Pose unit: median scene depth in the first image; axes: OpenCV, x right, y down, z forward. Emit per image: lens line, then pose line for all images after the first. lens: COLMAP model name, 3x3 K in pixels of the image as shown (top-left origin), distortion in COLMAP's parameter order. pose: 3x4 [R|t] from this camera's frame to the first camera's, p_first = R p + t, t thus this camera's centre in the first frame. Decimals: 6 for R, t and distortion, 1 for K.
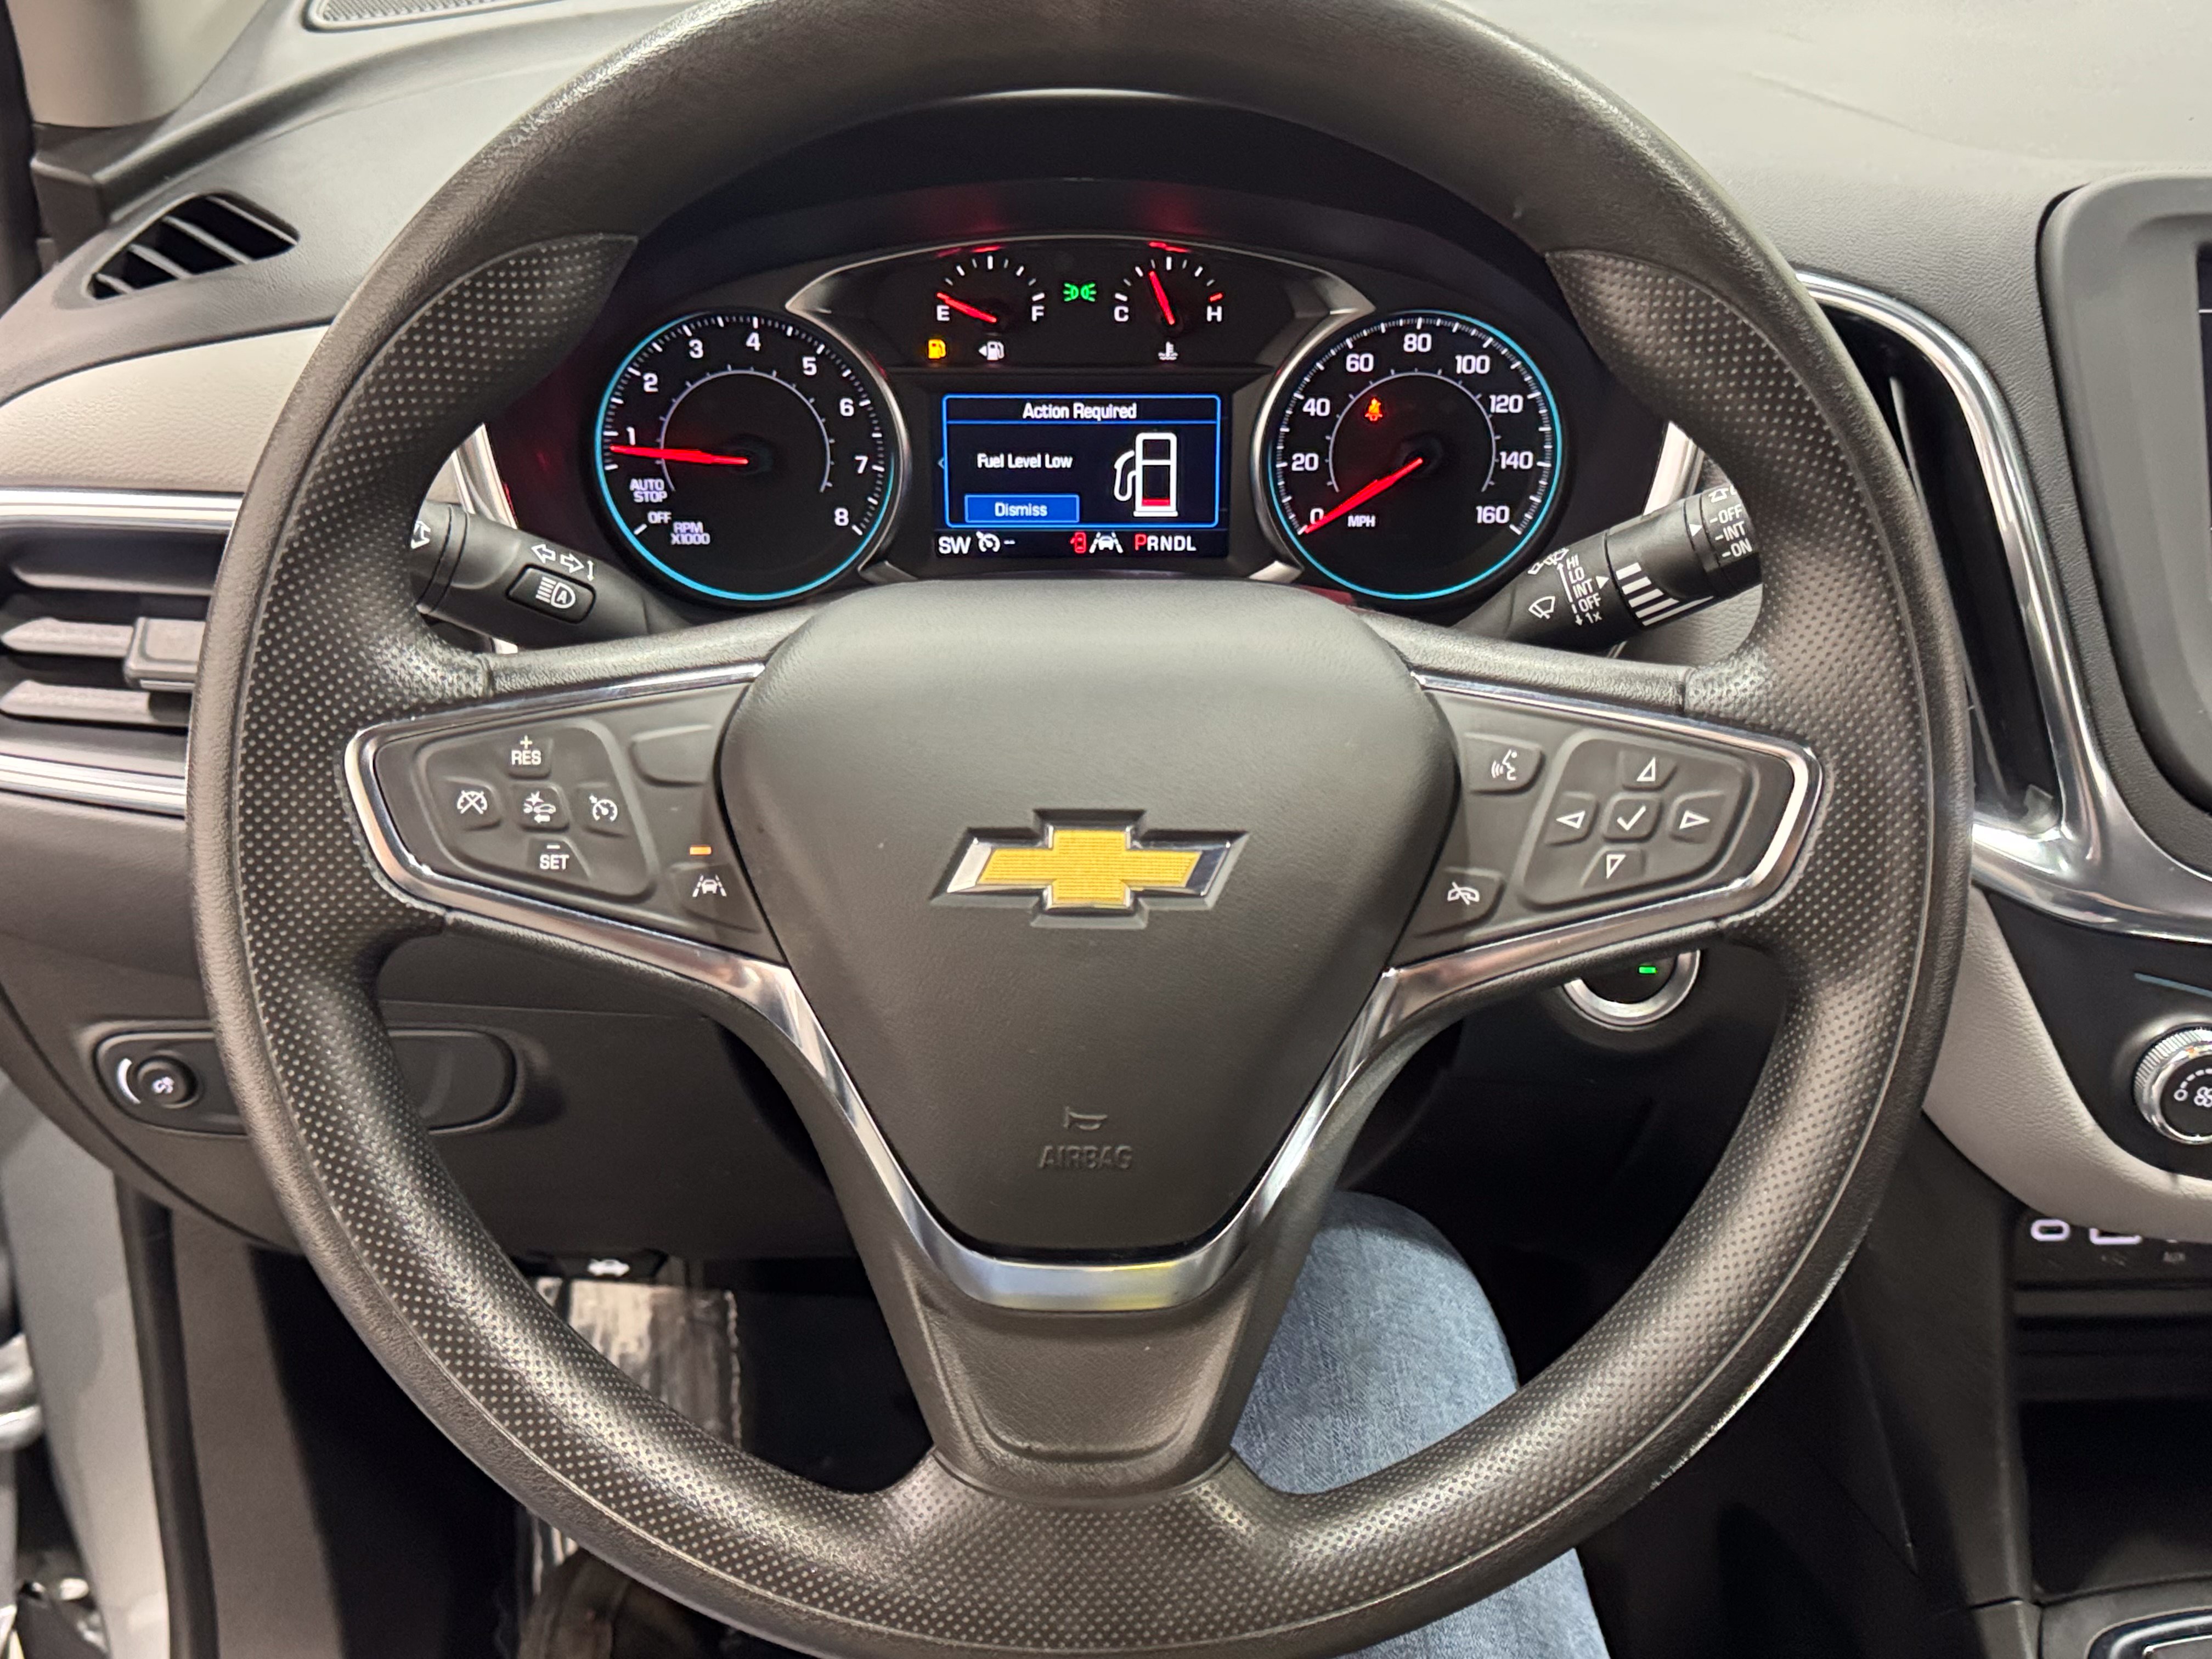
lens RADIAL K [[2324.4, 0, 1121.6], [0, 2324.4, 818.0], [0, 0, 1]] dist [0.065621, 0.000000]
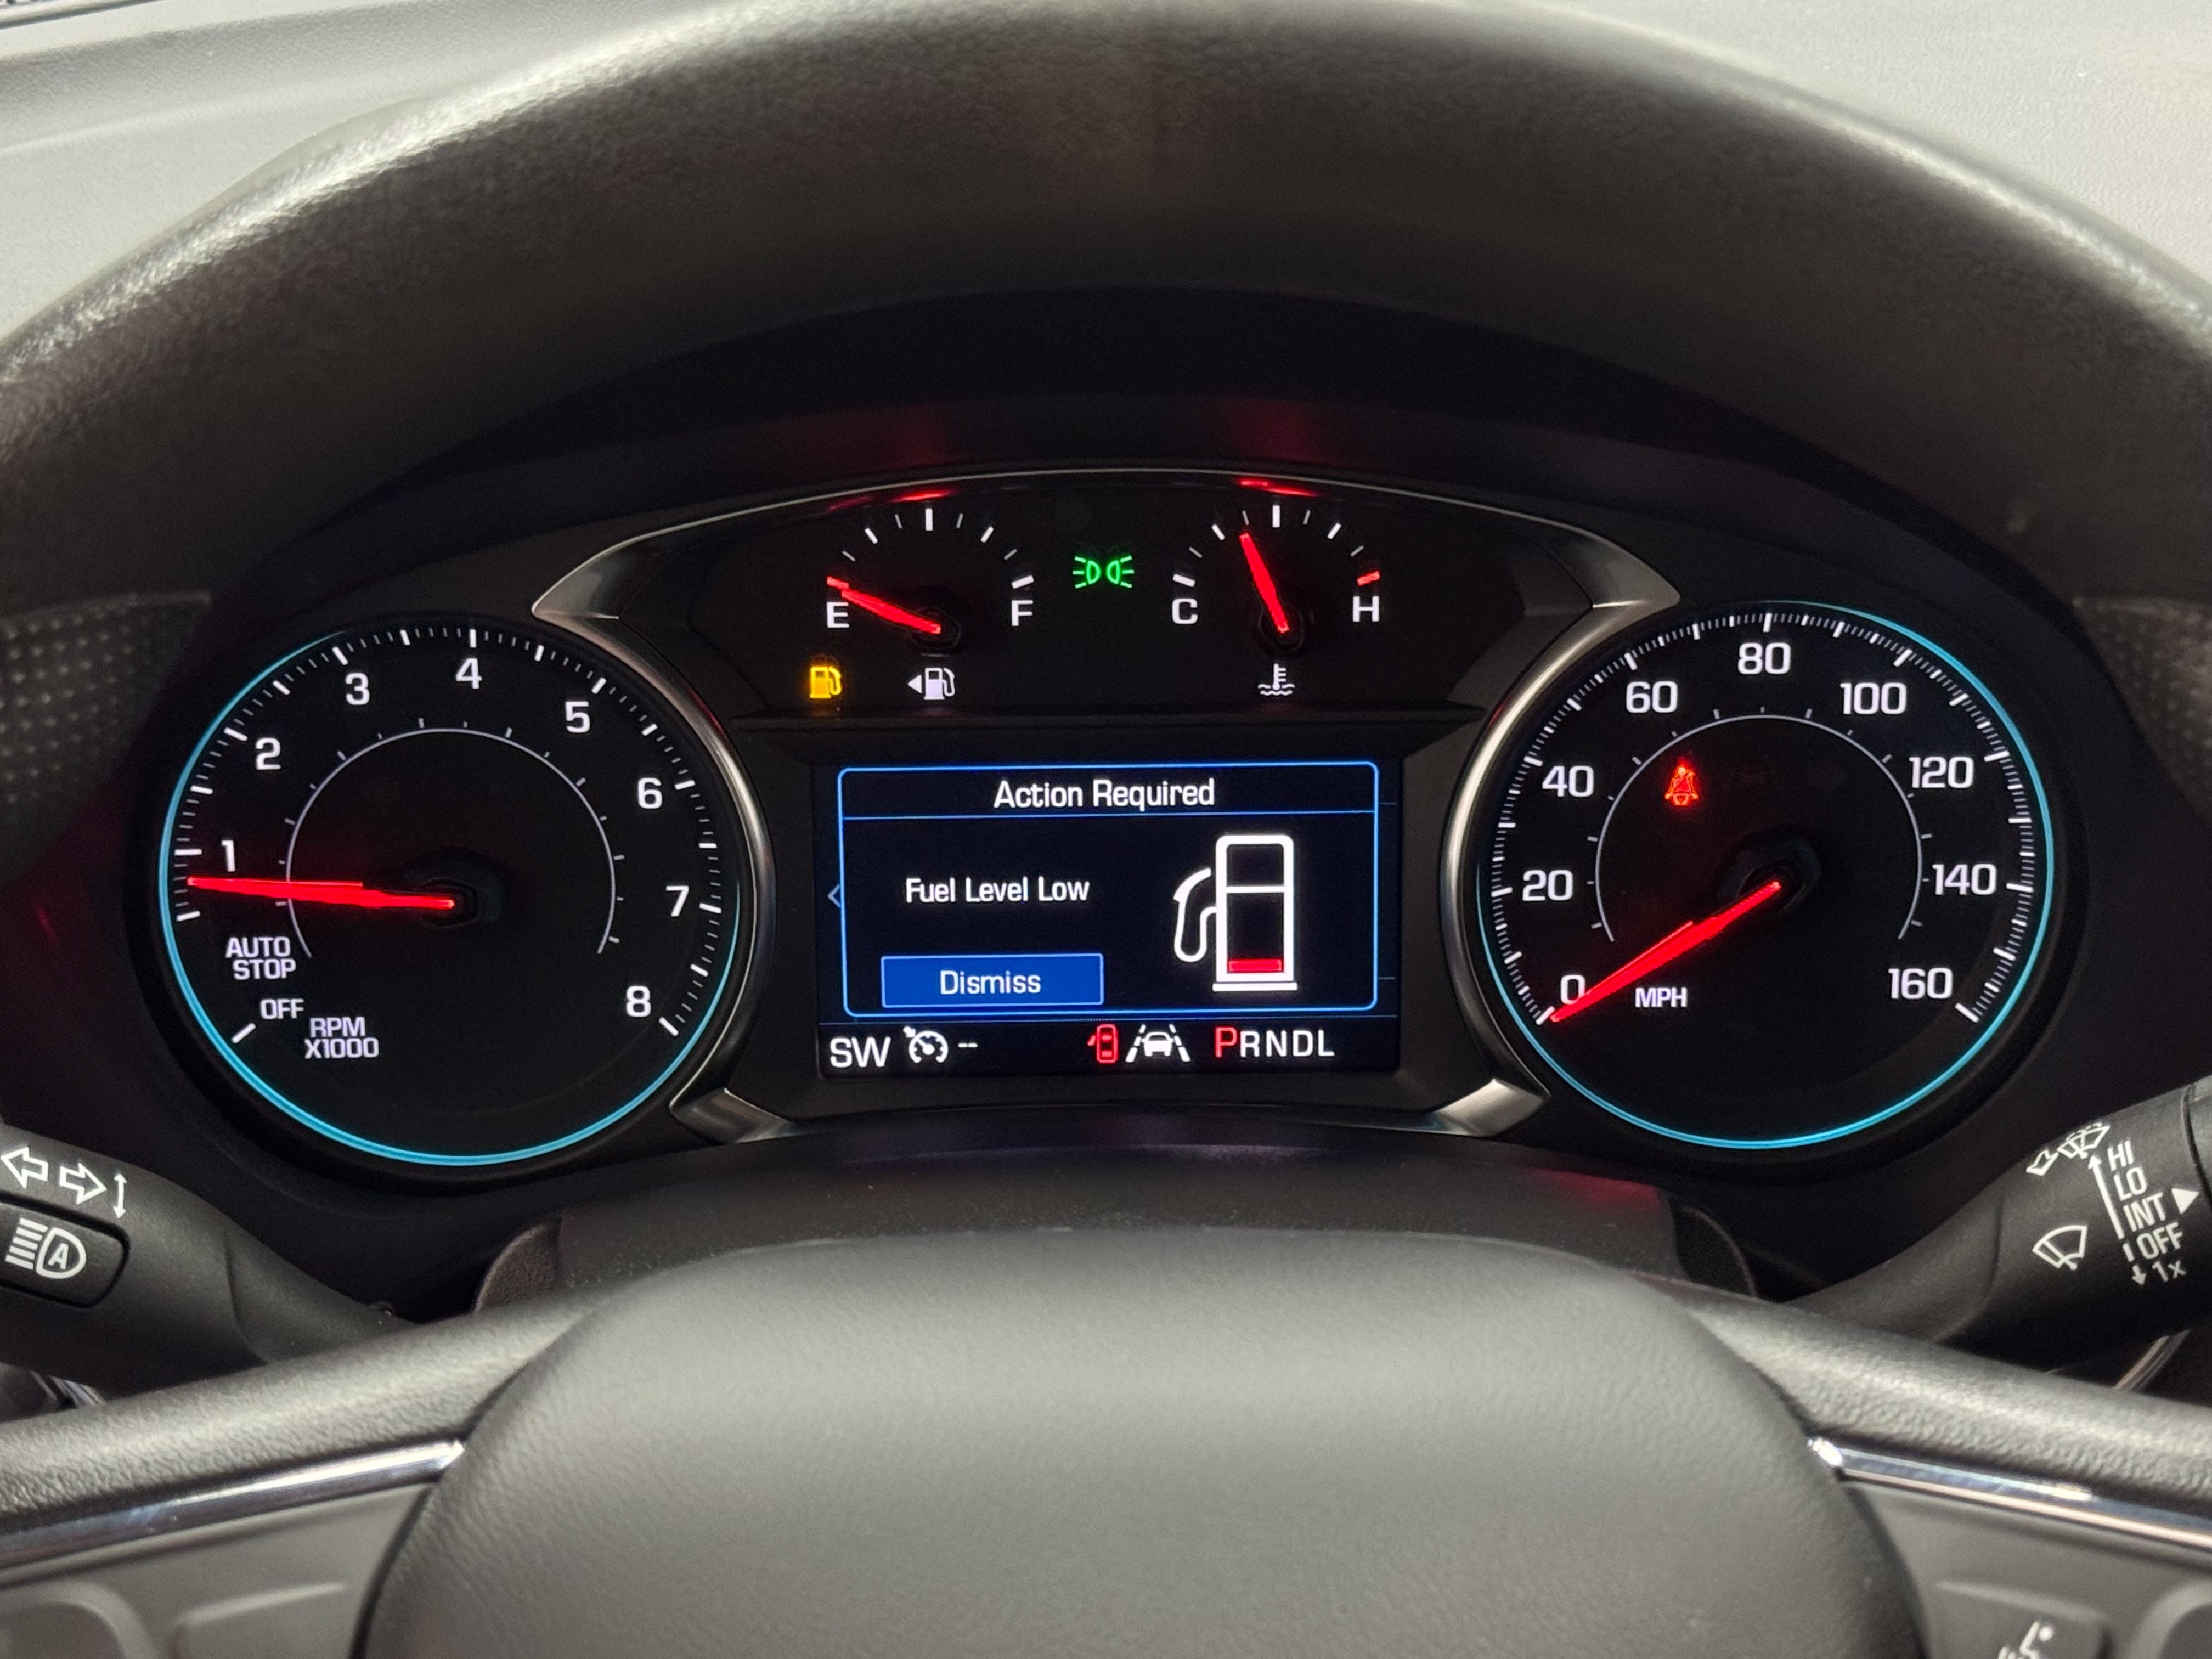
lens RADIAL K [[4170.3, 0, 1095.4], [0, 4170.3, 823.5], [0, 0, 1]] dist [0.076900, 0.000000]
pose [[0.999823, -0.010050, -0.015889, -0.006447], [0.008195, 0.993584, -0.112798, -0.075825], [0.016920, 0.112647, 0.993491, 0.106648]]
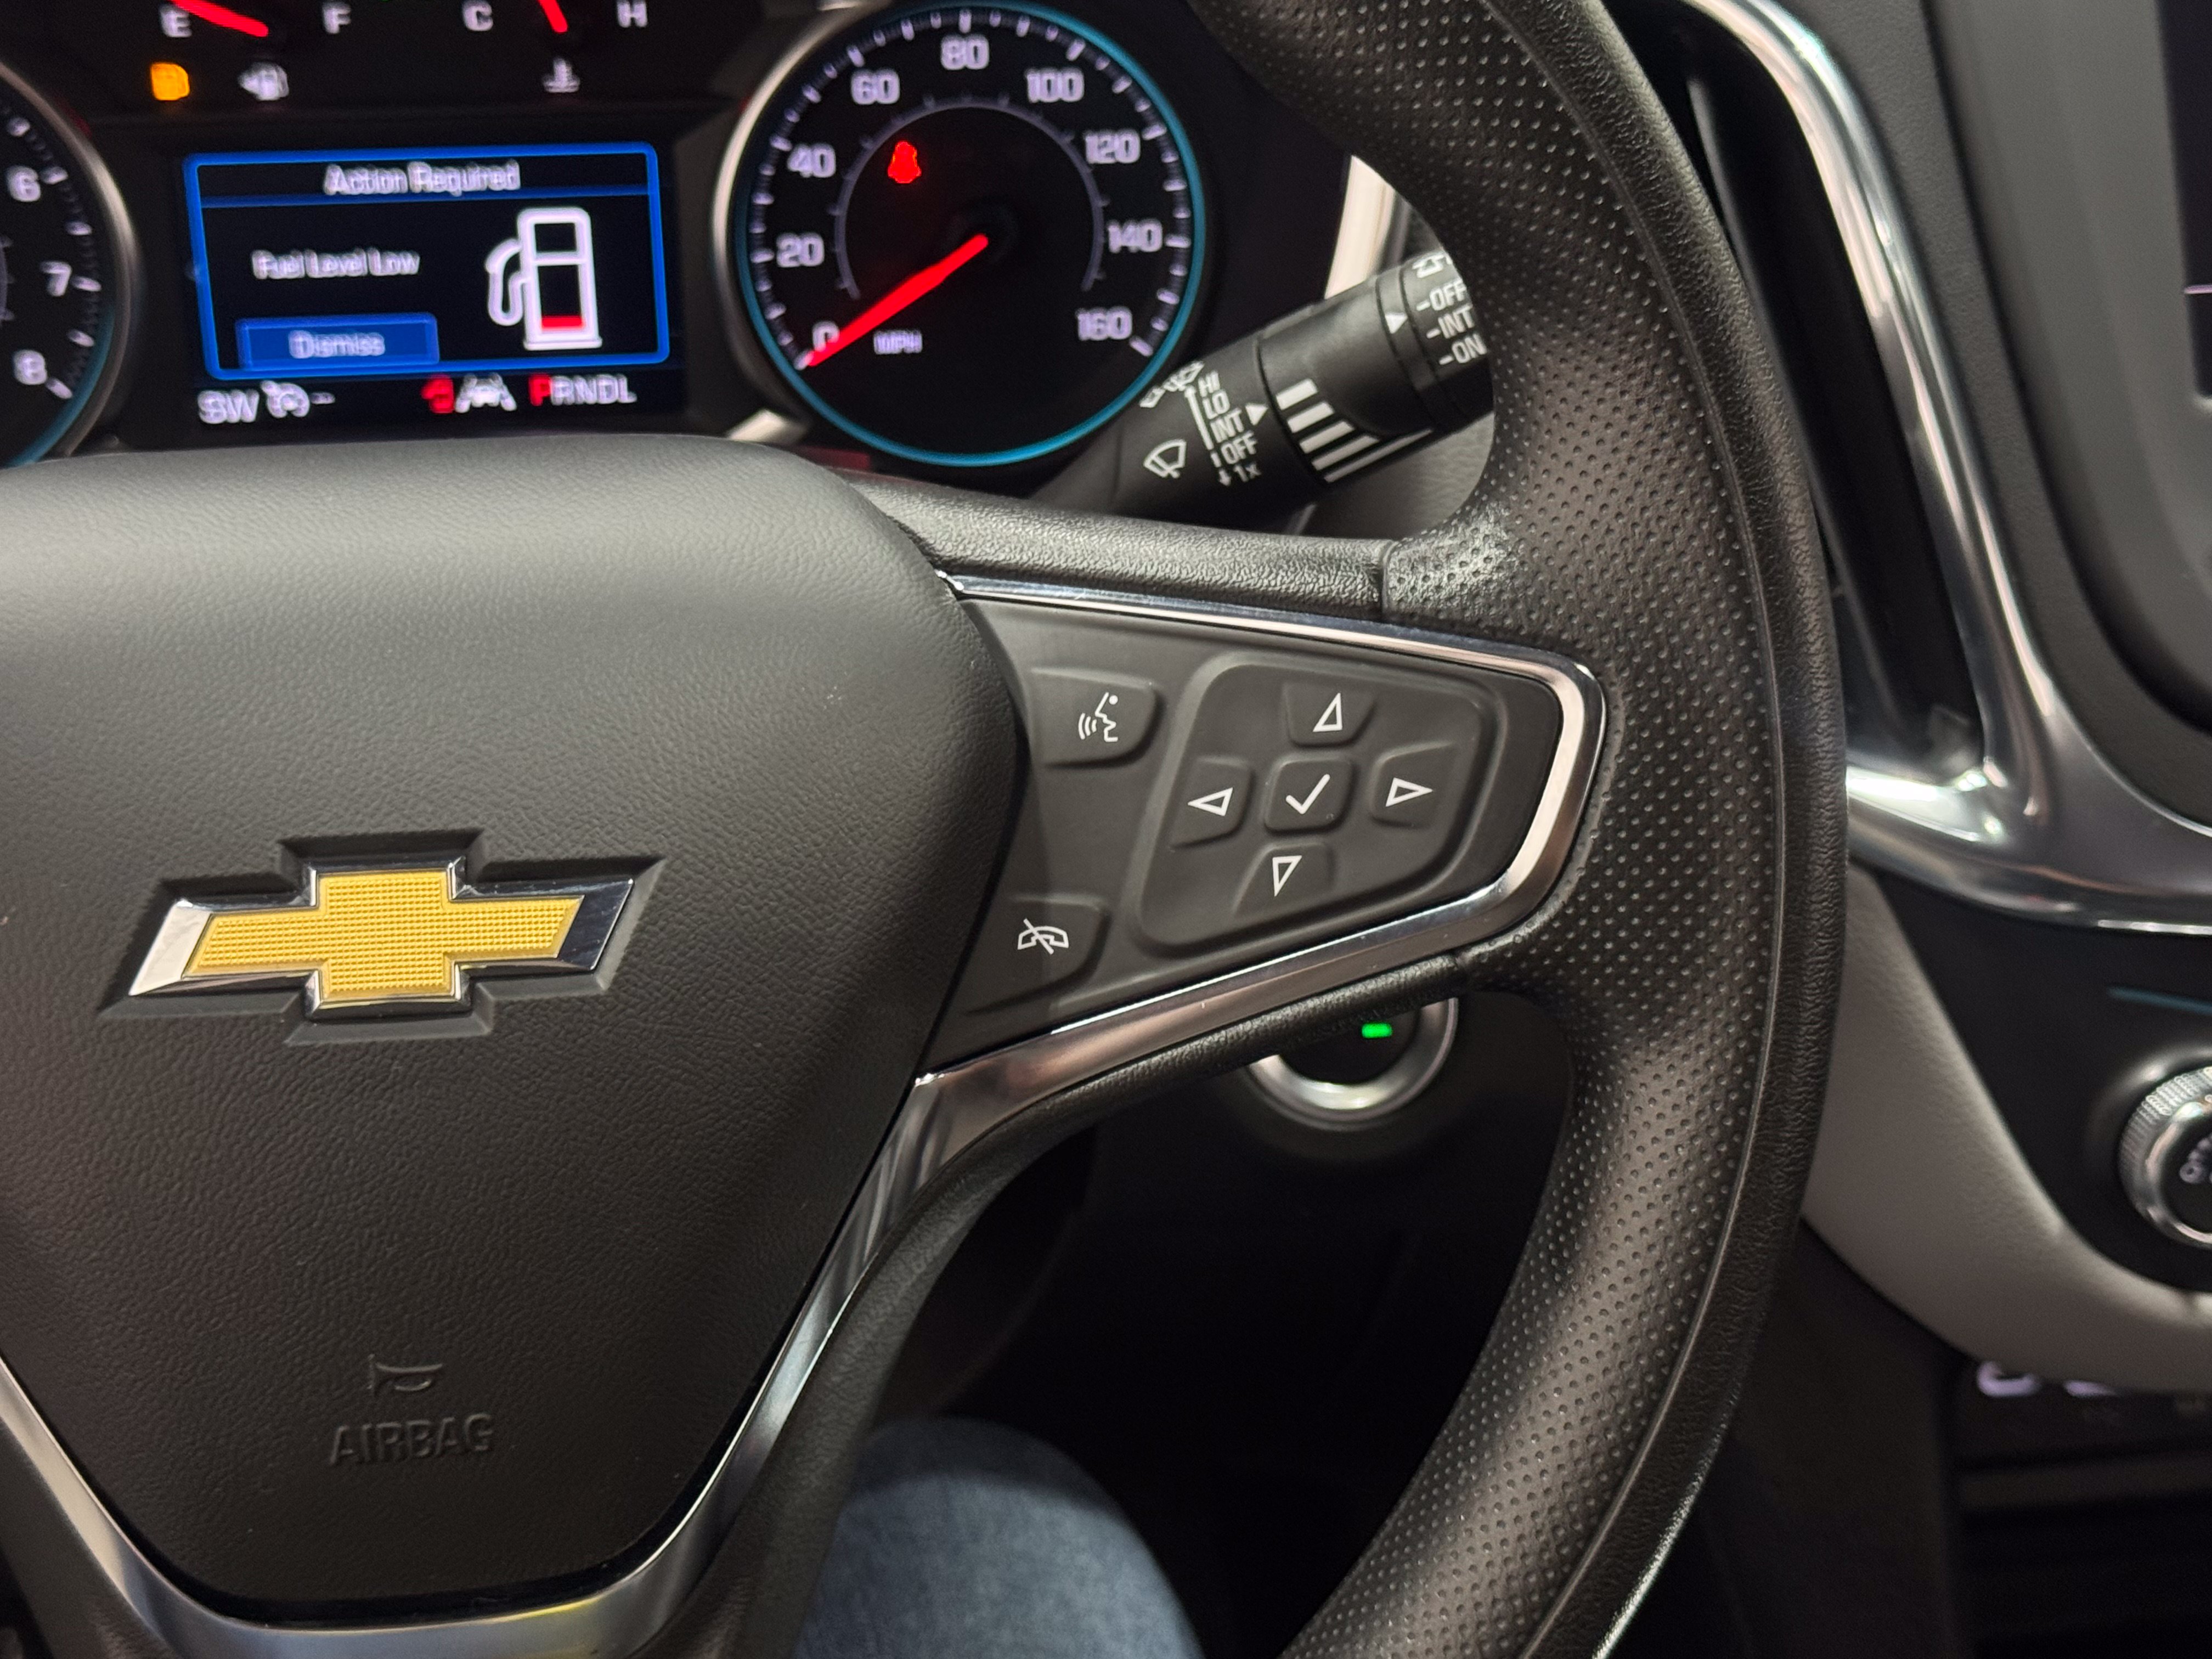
lens RADIAL K [[3355.0, 0, 1121.2], [0, 3355.0, 822.0], [0, 0, 1]] dist [0.113172, 0.000000]
pose [[0.989865, -0.060396, 0.128531, 0.045496], [0.060098, 0.998173, 0.006196, -0.000800], [-0.128670, 0.001591, 0.991686, 0.110924]]
